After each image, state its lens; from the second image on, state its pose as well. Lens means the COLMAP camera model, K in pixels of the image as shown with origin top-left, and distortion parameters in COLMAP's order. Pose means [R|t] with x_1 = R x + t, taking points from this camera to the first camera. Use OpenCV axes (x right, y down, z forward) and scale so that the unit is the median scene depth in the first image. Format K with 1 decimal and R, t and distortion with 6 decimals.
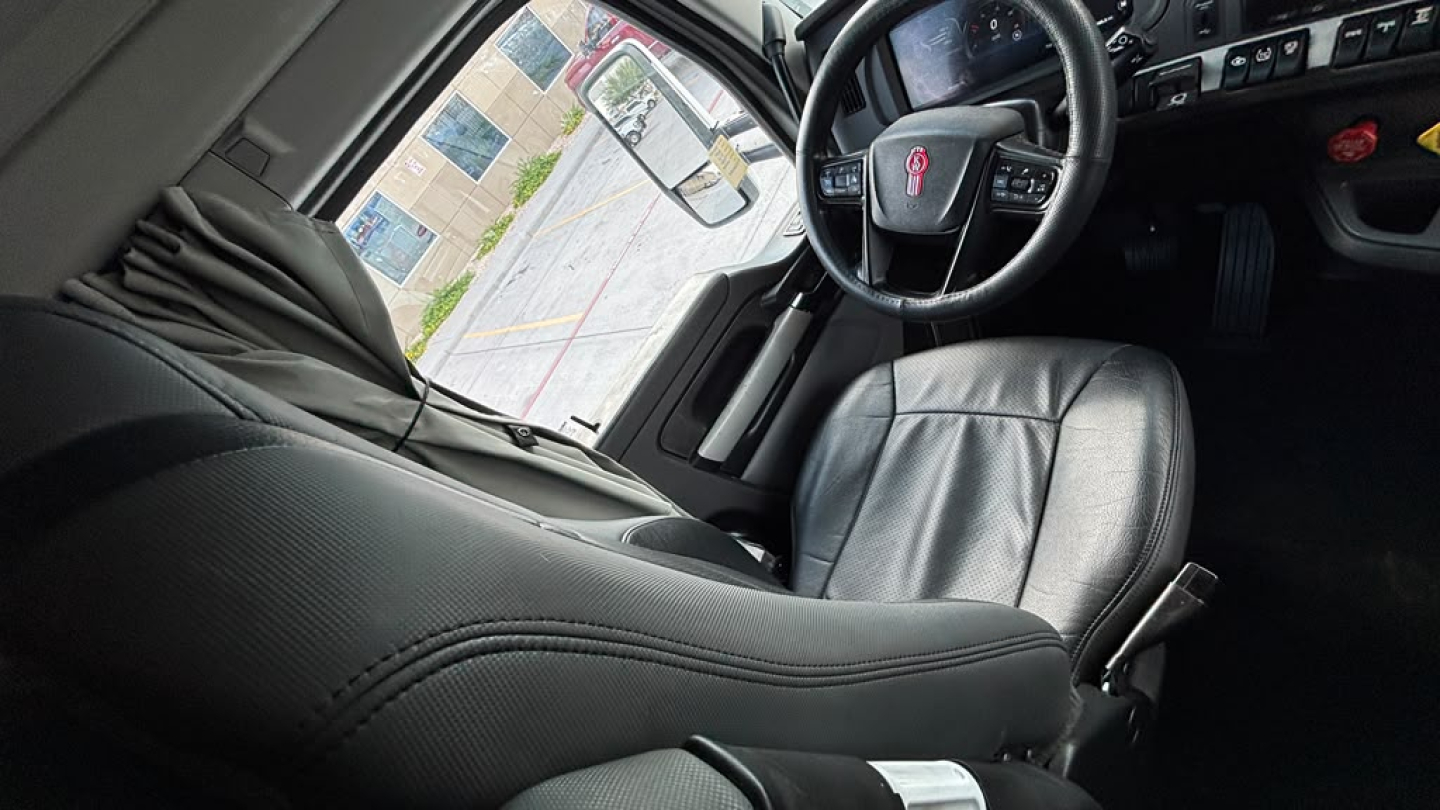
lens RADIAL K [[581.3, 0, 721.1], [0, 581.3, 402.8], [0, 0, 1]] dist [-0.000979, 0.000396]
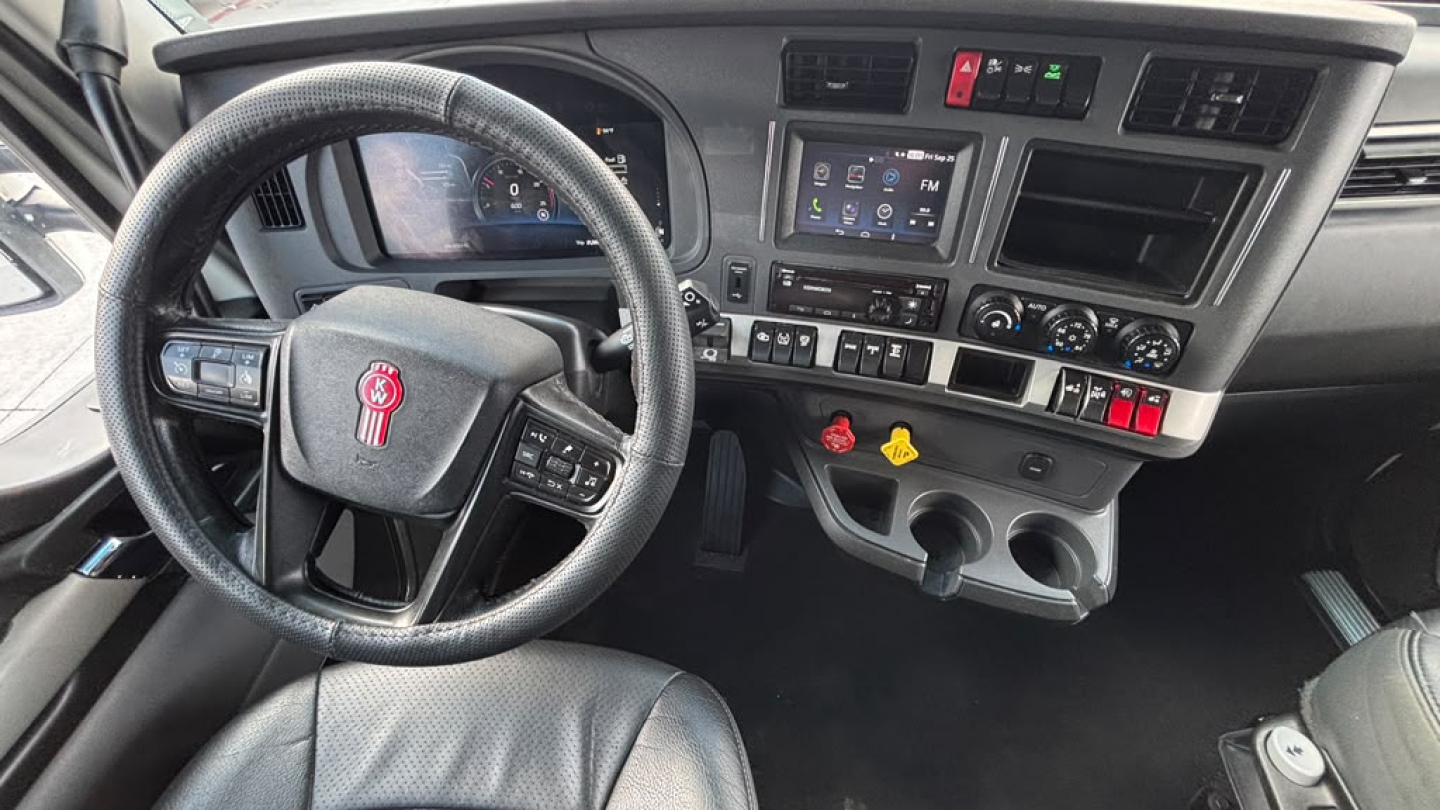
lens RADIAL K [[581.3, 0, 721.1], [0, 581.3, 402.8], [0, 0, 1]] dist [-0.000979, 0.000396]
pose [[0.664659, 0.101796, 0.740180, 0.143822], [0.020689, 0.987787, -0.154428, -0.301018], [-0.746860, 0.117955, 0.654436, 0.400673]]
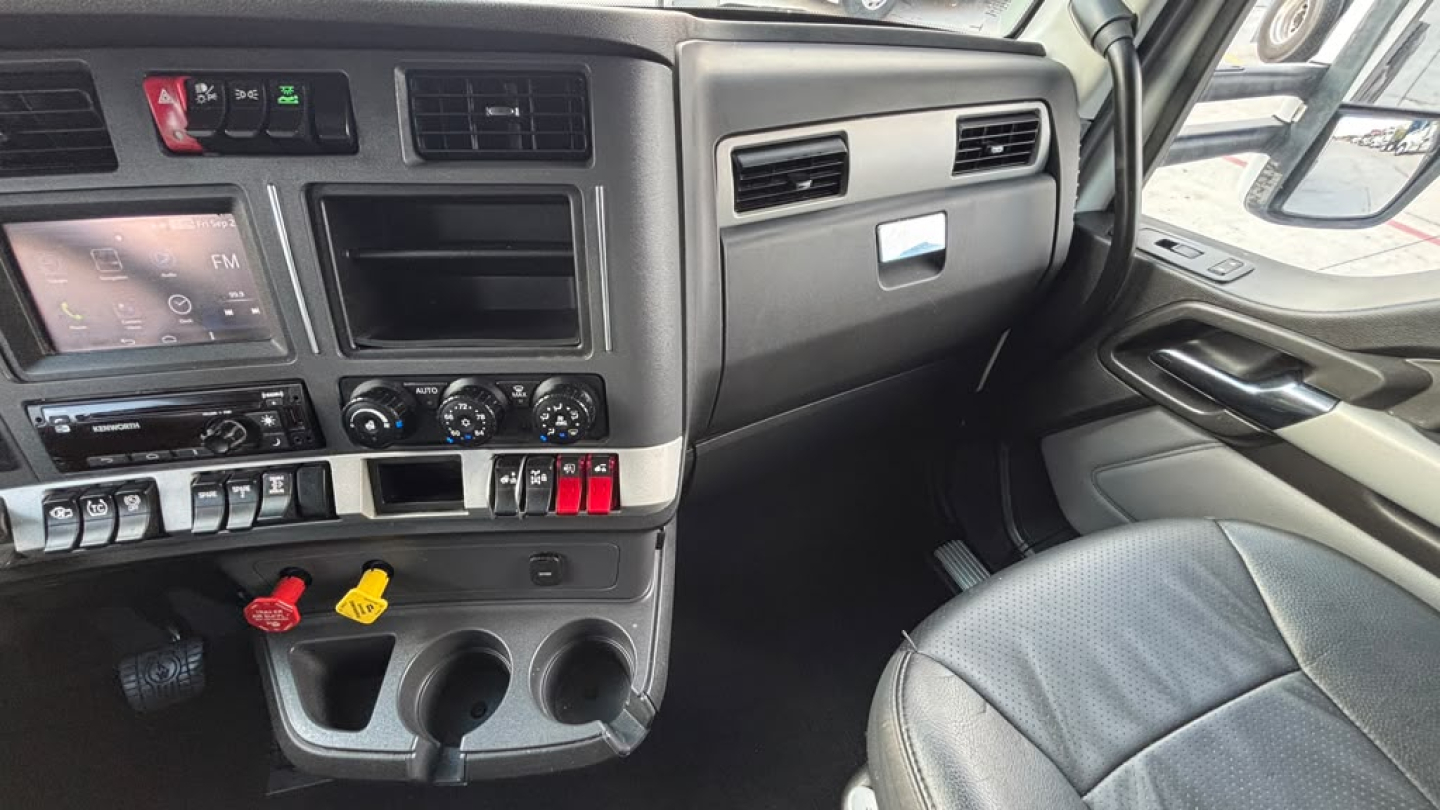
lens RADIAL K [[581.3, 0, 721.1], [0, 581.3, 402.8], [0, 0, 1]] dist [-0.000979, 0.000396]
pose [[0.410996, 0.048824, 0.910329, 0.544472], [0.321281, 0.926741, -0.194756, -0.313601], [-0.853147, 0.372515, 0.365201, 0.125326]]
